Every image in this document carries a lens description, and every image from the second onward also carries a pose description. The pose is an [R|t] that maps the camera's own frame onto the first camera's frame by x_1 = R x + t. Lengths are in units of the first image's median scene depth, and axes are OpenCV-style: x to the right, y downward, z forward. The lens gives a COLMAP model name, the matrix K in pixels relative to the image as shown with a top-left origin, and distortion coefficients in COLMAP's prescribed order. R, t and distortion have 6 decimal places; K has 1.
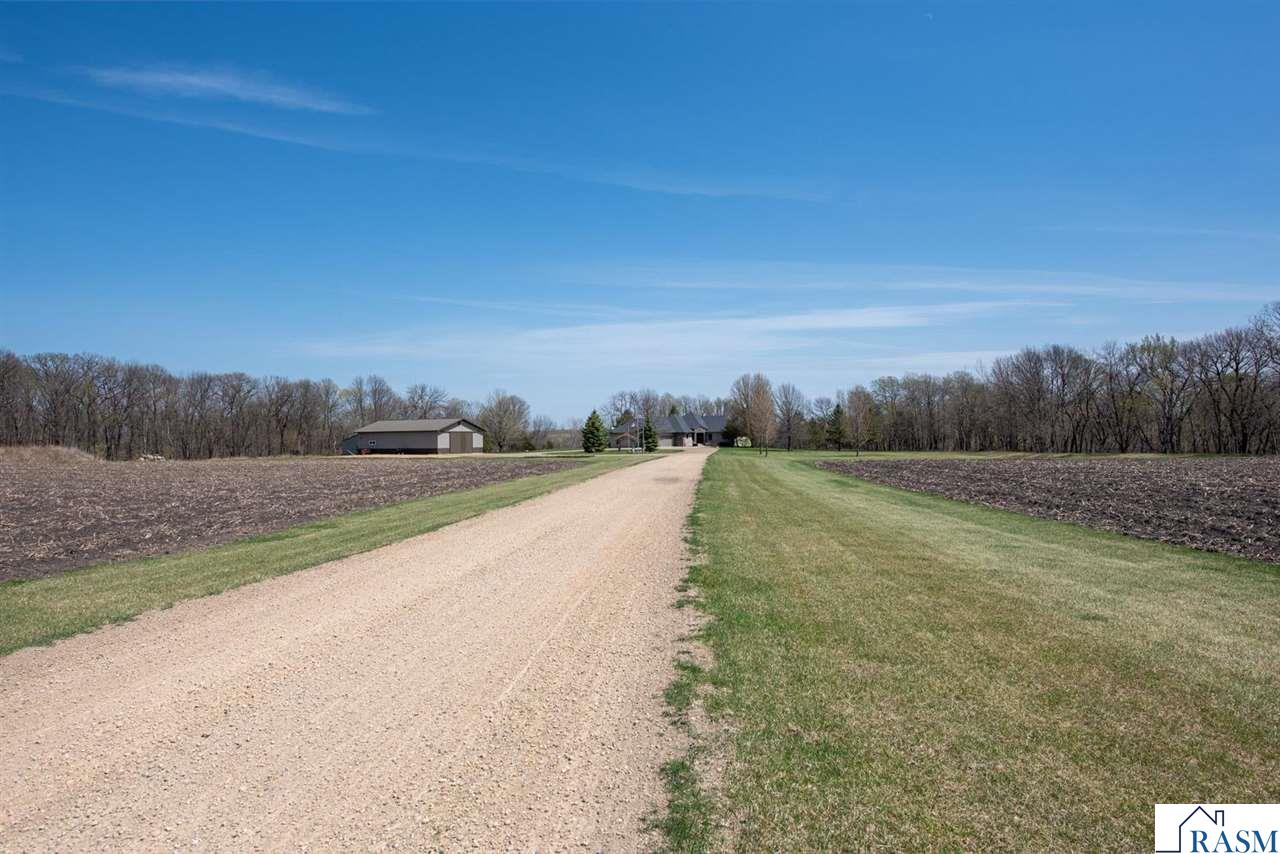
lens RADIAL K [[886.1, 0, 640.0], [0, 886.1, 427.0], [0, 0, 1]] dist [0.000481, -0.000008]
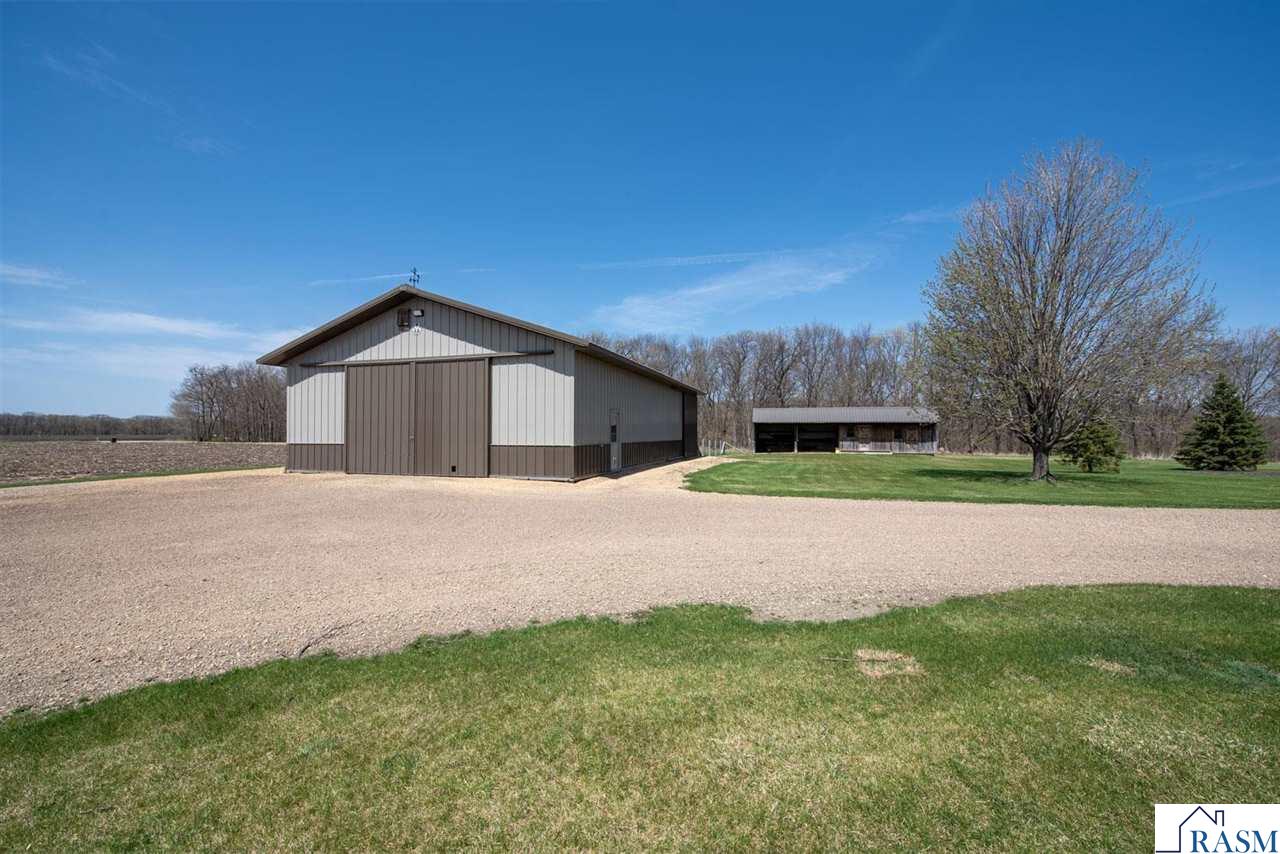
lens RADIAL K [[511.9, 0, 635.8], [0, 511.9, 424.8], [0, 0, 1]] dist [-0.026035, 0.000029]
pose [[0.237955, 0.004139, -0.971267, -0.061699], [0.009870, 0.999929, 0.006679, 0.014268], [0.971226, -0.011175, 0.237897, 0.776848]]
